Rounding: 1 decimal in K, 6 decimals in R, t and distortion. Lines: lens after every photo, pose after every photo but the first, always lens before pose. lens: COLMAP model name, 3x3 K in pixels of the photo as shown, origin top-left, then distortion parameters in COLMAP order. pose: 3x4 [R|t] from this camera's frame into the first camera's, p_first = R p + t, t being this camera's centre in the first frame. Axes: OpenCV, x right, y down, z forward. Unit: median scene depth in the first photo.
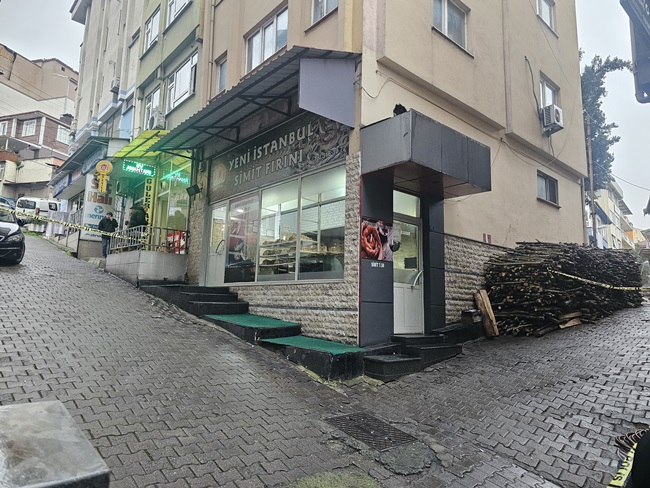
lens RADIAL K [[429.2, 0, 325.9], [0, 429.2, 233.8], [0, 0, 1]] dist [0.074031, -0.061646]
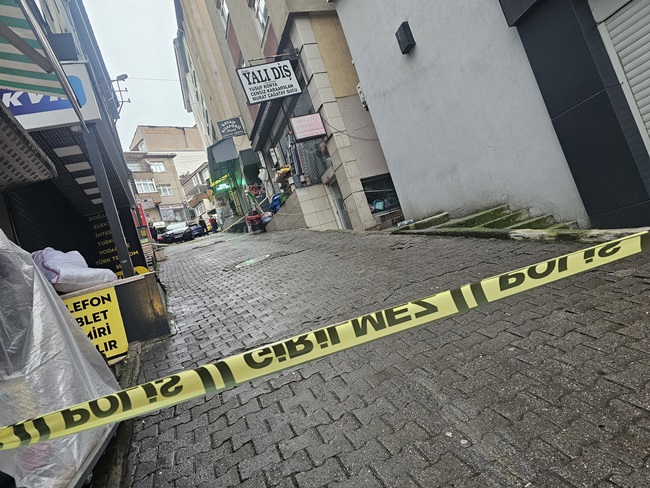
lens RADIAL K [[429.2, 0, 325.9], [0, 429.2, 233.8], [0, 0, 1]] dist [0.074031, -0.061646]
pose [[0.831412, -0.342111, -0.437851, 1.522365], [0.398628, 0.916193, 0.041075, 0.326546], [0.387104, -0.208690, 0.898109, -1.429532]]
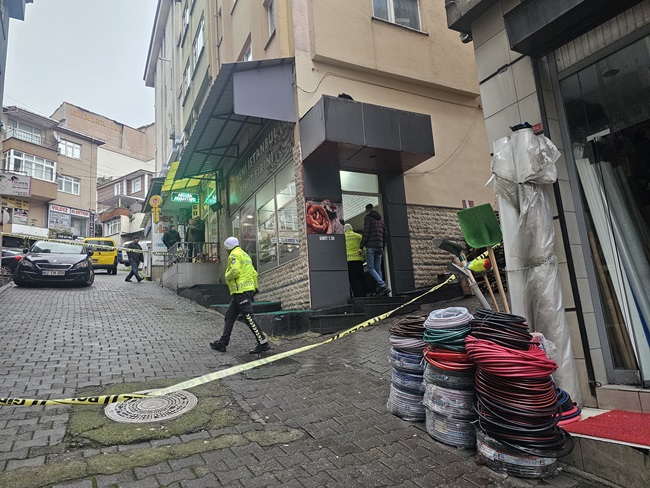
lens RADIAL K [[431.1, 0, 333.1], [0, 431.1, 243.8], [0, 0, 1]] dist [0.055954, -0.063488]
pose [[0.965651, -0.141674, -0.217822, 0.316770], [0.138632, 0.989912, -0.029265, 0.101785], [0.219770, -0.001937, 0.975550, -0.077187]]
